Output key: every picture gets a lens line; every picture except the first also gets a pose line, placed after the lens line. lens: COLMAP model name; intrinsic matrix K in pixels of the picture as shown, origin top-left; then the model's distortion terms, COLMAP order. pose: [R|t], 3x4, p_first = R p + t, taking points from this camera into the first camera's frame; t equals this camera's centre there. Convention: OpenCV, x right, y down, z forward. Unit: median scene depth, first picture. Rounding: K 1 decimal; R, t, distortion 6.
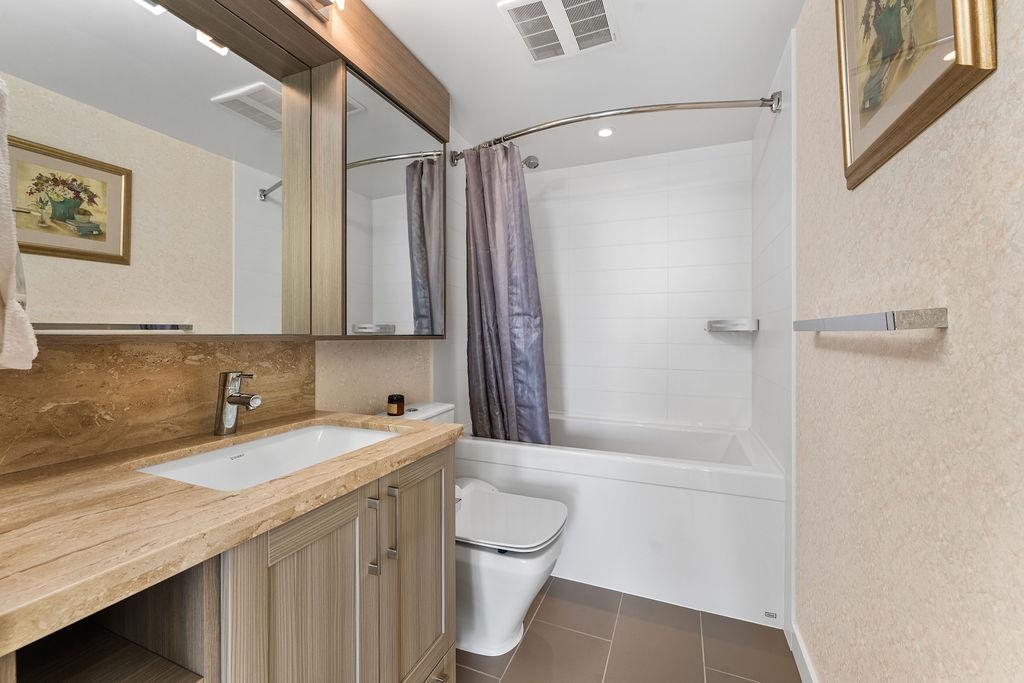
lens RADIAL K [[416.0, 0, 510.5], [0, 416.0, 336.6], [0, 0, 1]] dist [-0.002067, -0.000182]
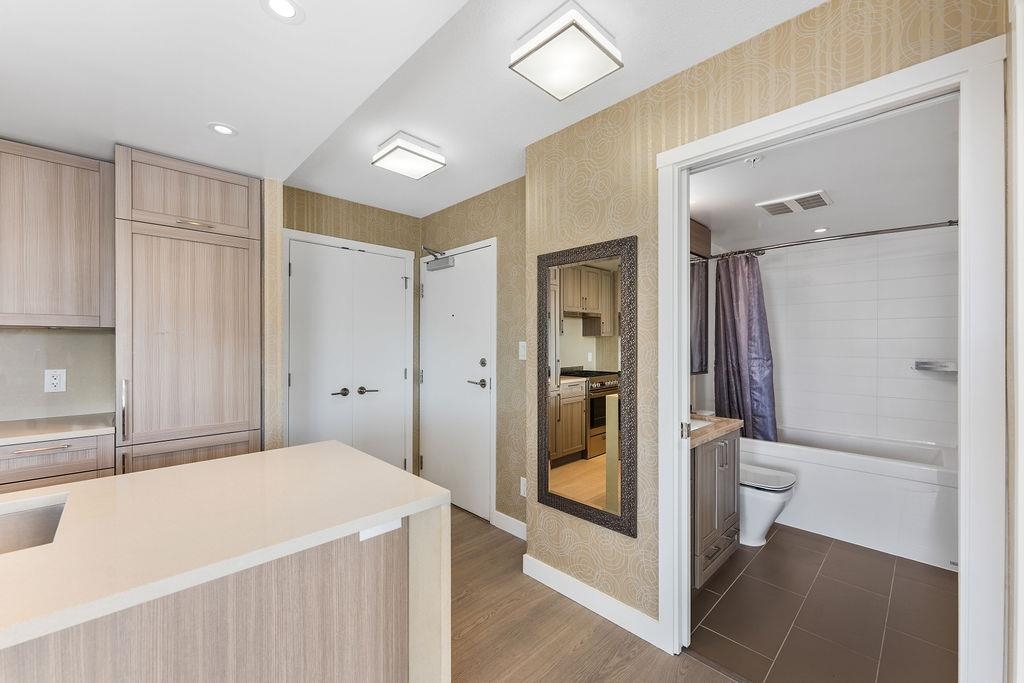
lens RADIAL K [[416.0, 0, 494.3], [0, 416.0, 342.8], [0, 0, 1]] dist [-0.002067, -0.000182]
pose [[0.912642, 0.005133, -0.408727, -0.243762], [-0.007390, 0.999965, -0.003943, -0.099587], [0.408692, 0.006619, 0.912648, -0.874943]]
